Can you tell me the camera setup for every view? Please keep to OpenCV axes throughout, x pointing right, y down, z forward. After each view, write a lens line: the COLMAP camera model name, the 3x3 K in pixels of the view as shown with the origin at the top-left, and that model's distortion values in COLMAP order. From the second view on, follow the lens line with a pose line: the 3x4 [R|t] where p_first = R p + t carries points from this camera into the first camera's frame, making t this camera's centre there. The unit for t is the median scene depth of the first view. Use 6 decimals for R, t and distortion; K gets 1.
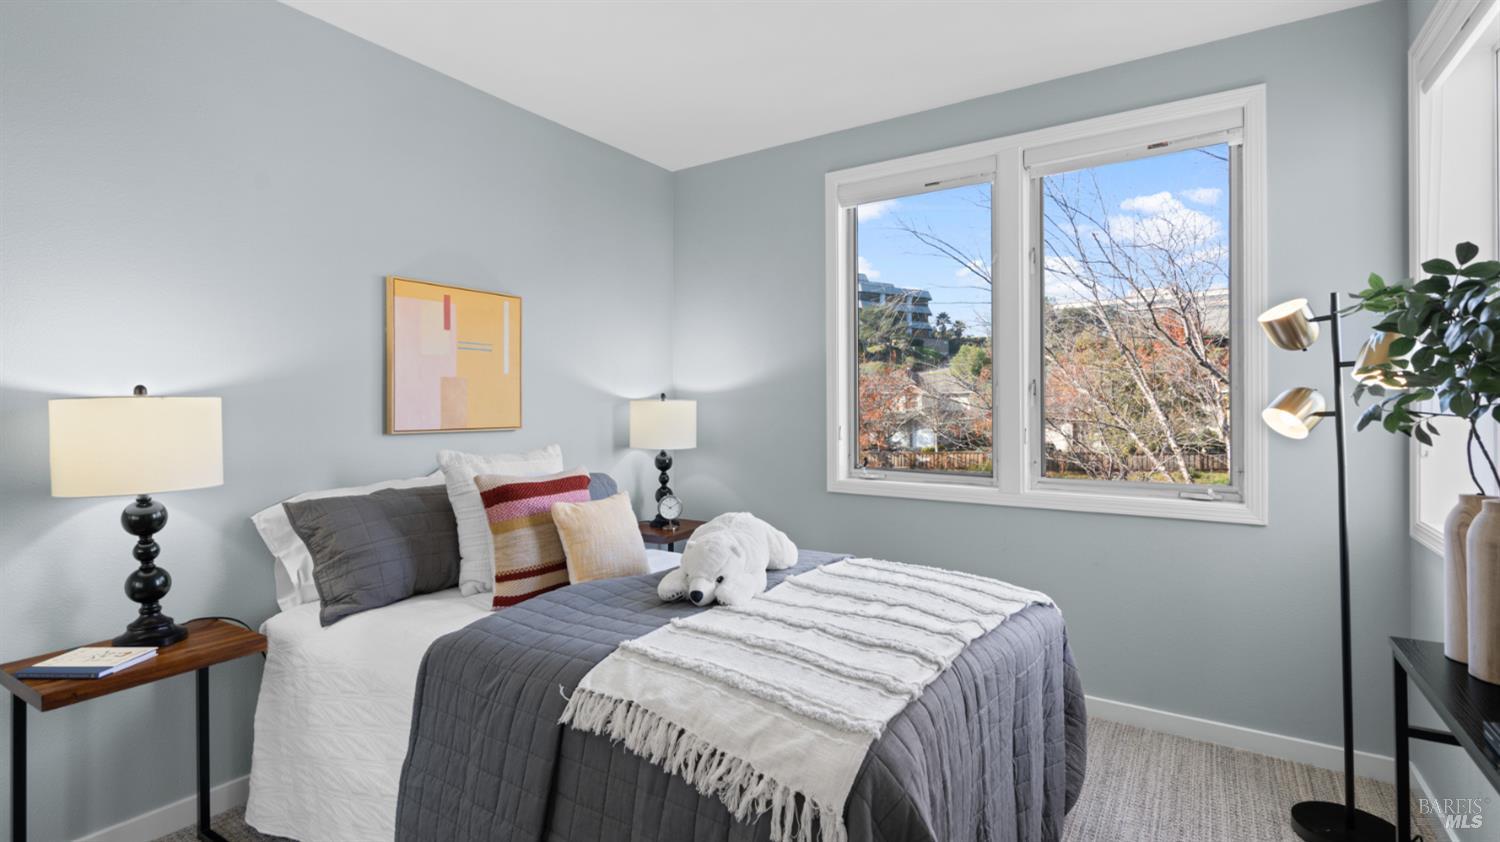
lens RADIAL K [[694.2, 0, 742.4], [0, 694.2, 417.0], [0, 0, 1]] dist [-0.009040, 0.001625]
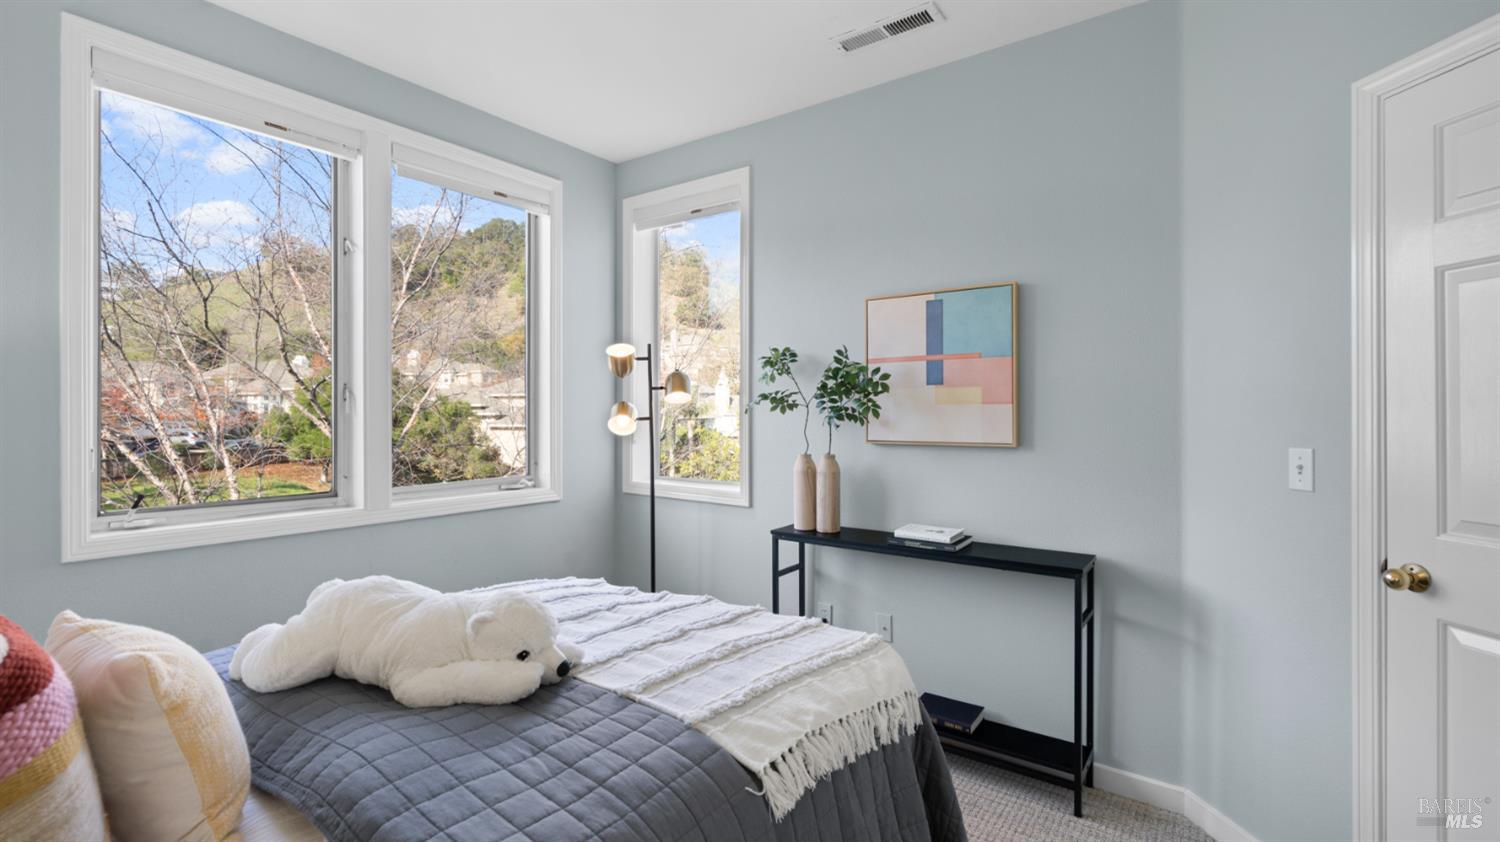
lens RADIAL K [[694.2, 0, 744.7], [0, 694.2, 410.9], [0, 0, 1]] dist [-0.009040, 0.001625]
pose [[0.031236, 0.003015, 0.999508, -0.872790], [0.014447, 0.999890, -0.003468, -0.015745], [-0.999408, 0.014548, 0.031189, 0.837177]]
